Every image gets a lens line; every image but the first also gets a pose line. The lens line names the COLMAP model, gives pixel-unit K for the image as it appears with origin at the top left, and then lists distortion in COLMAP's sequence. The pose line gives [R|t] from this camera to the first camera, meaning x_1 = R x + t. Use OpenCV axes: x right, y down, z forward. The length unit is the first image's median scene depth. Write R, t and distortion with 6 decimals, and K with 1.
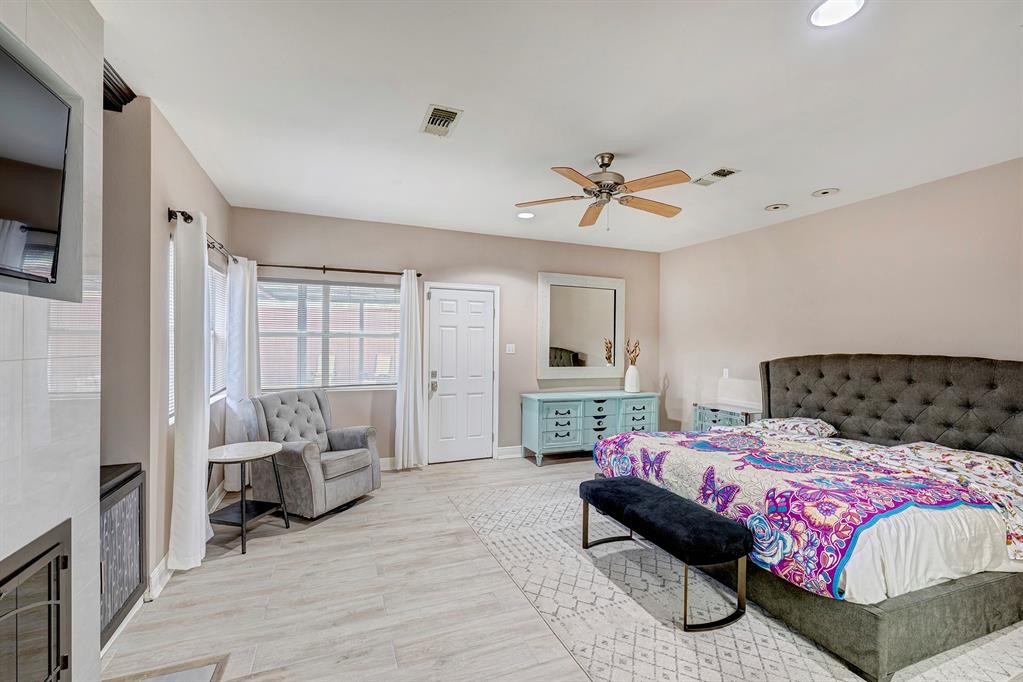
lens RADIAL K [[433.8, 0, 508.7], [0, 433.8, 343.8], [0, 0, 1]] dist [-0.002051, -0.000488]
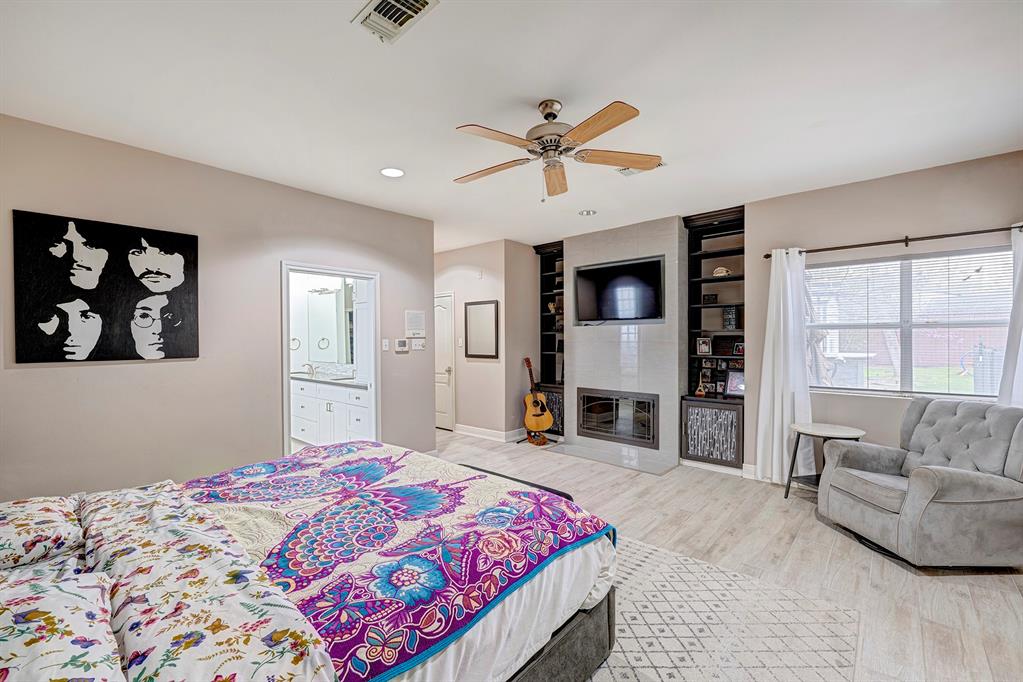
lens RADIAL K [[433.8, 0, 512.6], [0, 433.8, 341.1], [0, 0, 1]] dist [-0.002051, -0.000488]
pose [[-0.895775, 0.003889, -0.444492, 0.769199], [0.000892, 0.999975, 0.006952, 0.014412], [0.444508, 0.005831, -0.895756, 2.028605]]
